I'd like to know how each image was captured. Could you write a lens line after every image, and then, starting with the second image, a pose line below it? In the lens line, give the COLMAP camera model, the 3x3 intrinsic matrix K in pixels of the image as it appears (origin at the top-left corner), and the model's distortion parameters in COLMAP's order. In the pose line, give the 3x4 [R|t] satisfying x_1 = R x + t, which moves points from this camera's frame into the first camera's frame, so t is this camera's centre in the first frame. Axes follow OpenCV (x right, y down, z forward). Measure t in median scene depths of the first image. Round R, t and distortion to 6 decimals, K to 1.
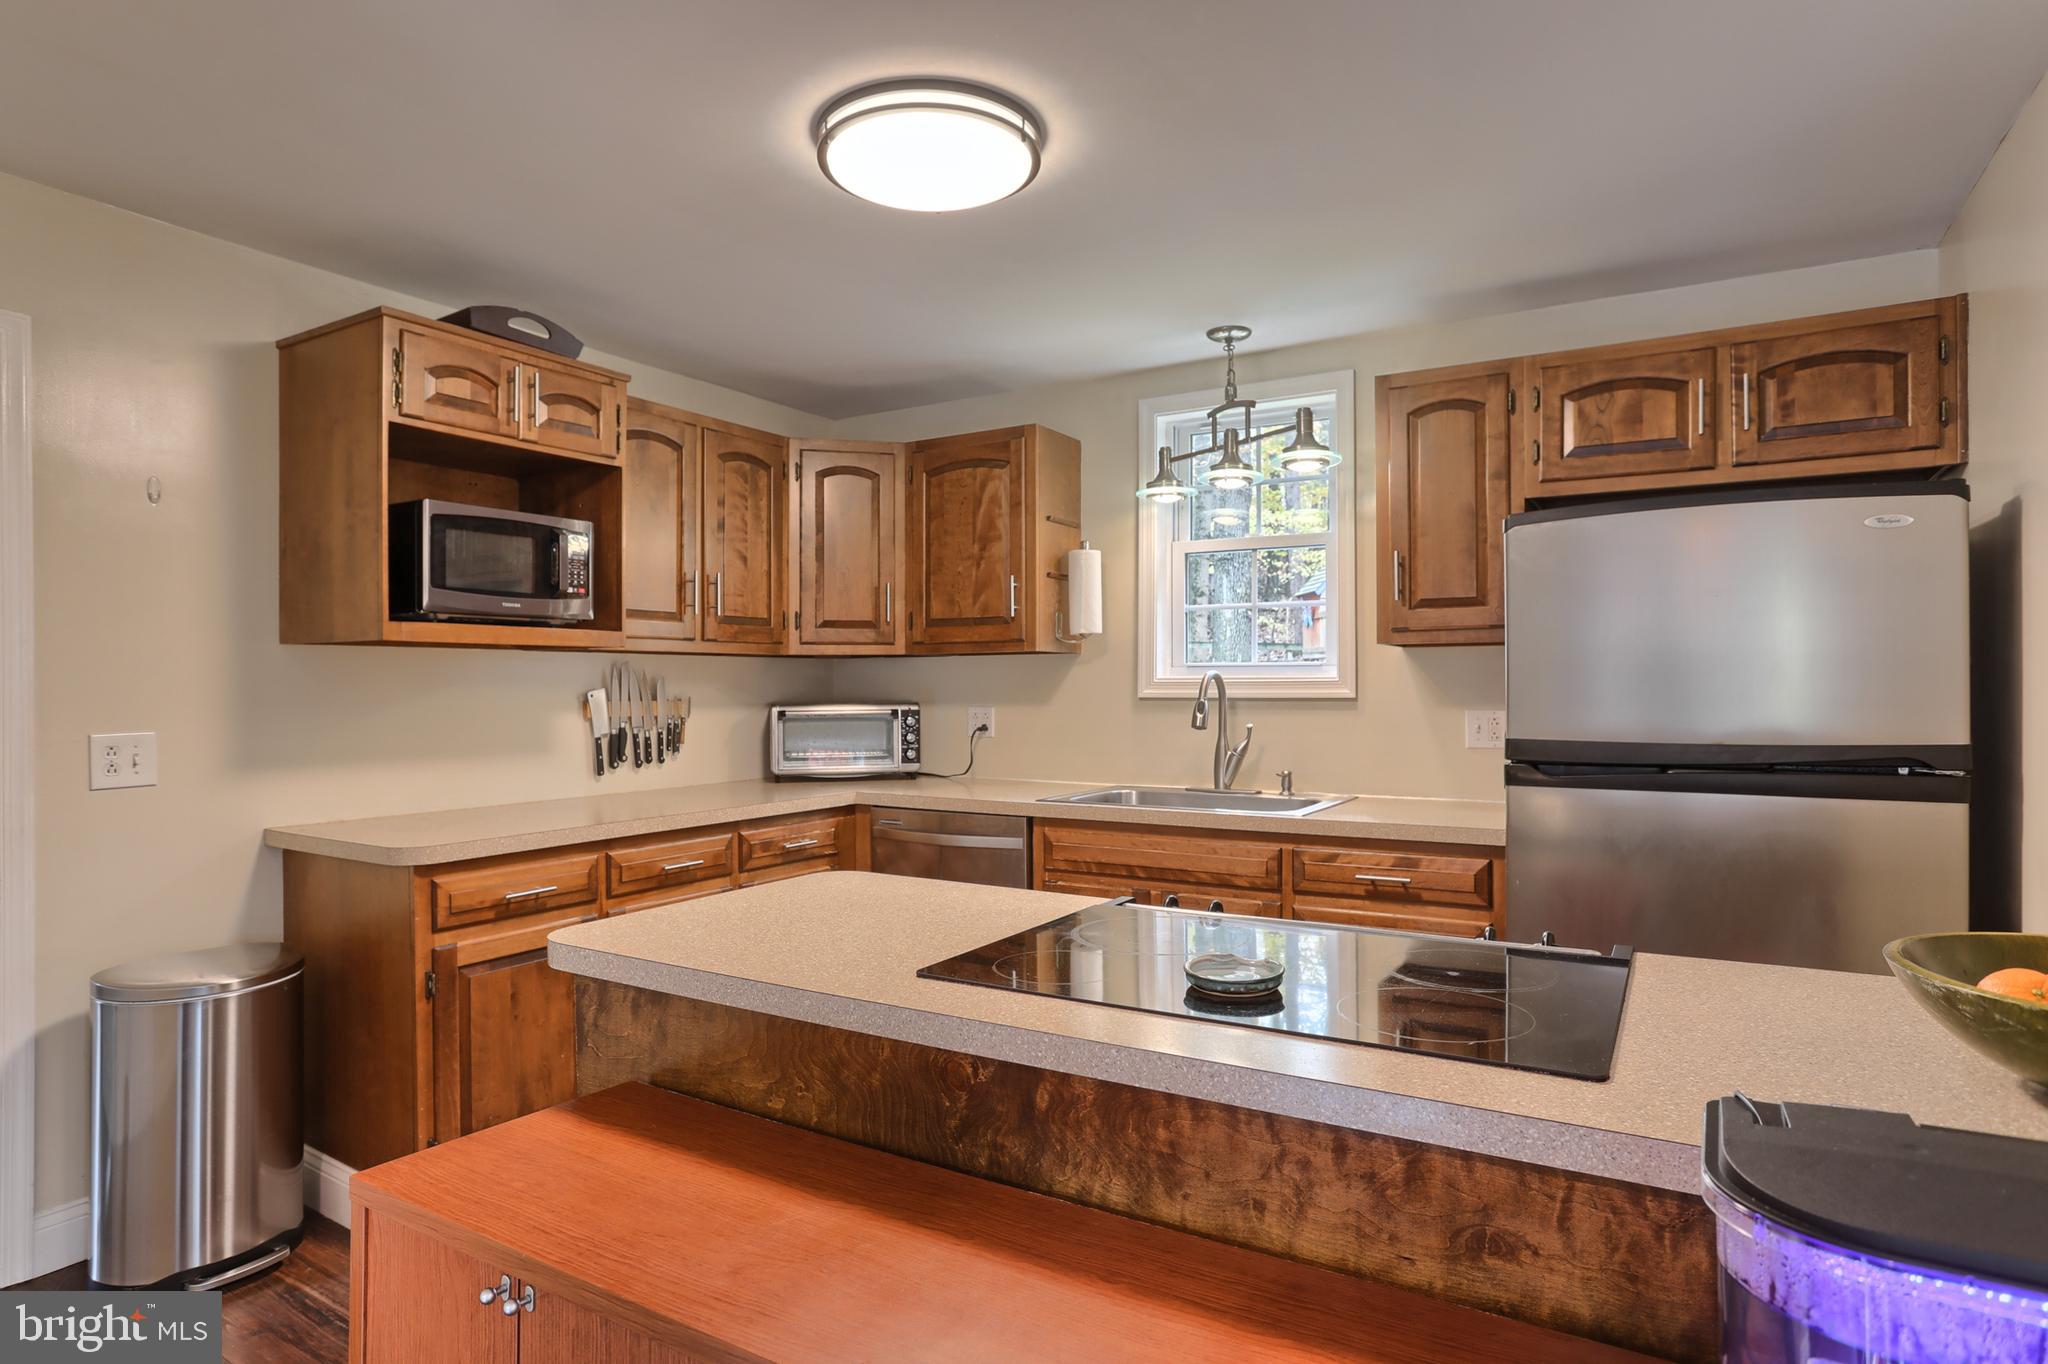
lens RADIAL K [[1086.3, 0, 1021.3], [0, 1086.3, 678.6], [0, 0, 1]] dist [-0.031721, 0.010534]
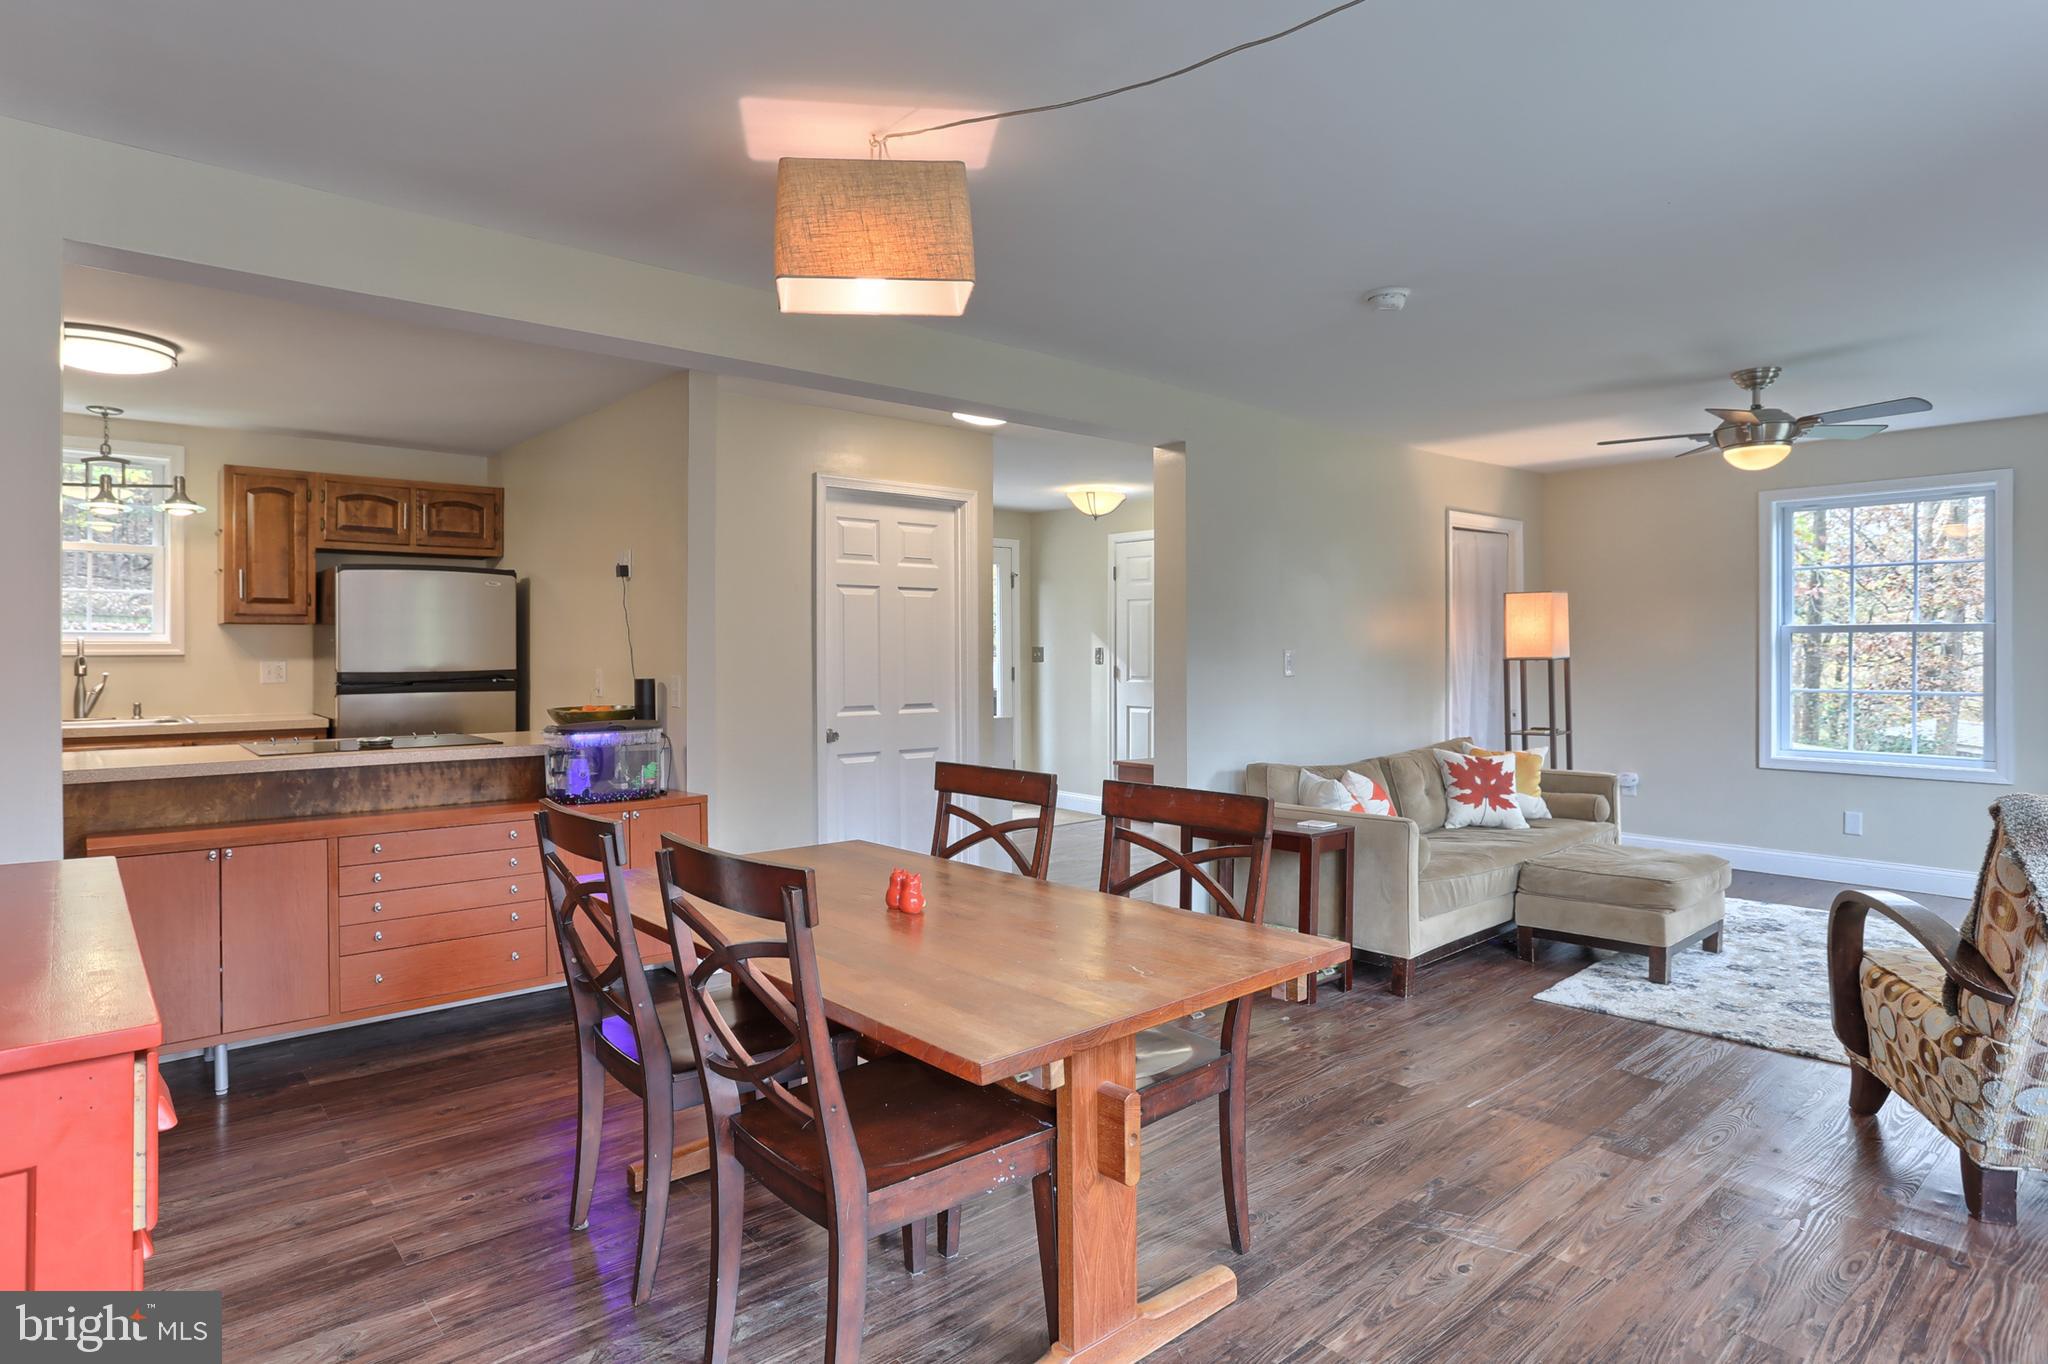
lens RADIAL K [[1060.9, 0, 1008.5], [0, 1060.9, 655.6], [0, 0, 1]] dist [-0.036997, 0.015903]
pose [[0.272715, -0.005278, 0.962080, -1.024783], [-0.003316, 0.999974, 0.006426, 0.006658], [-0.962089, -0.004943, 0.272691, -0.709948]]
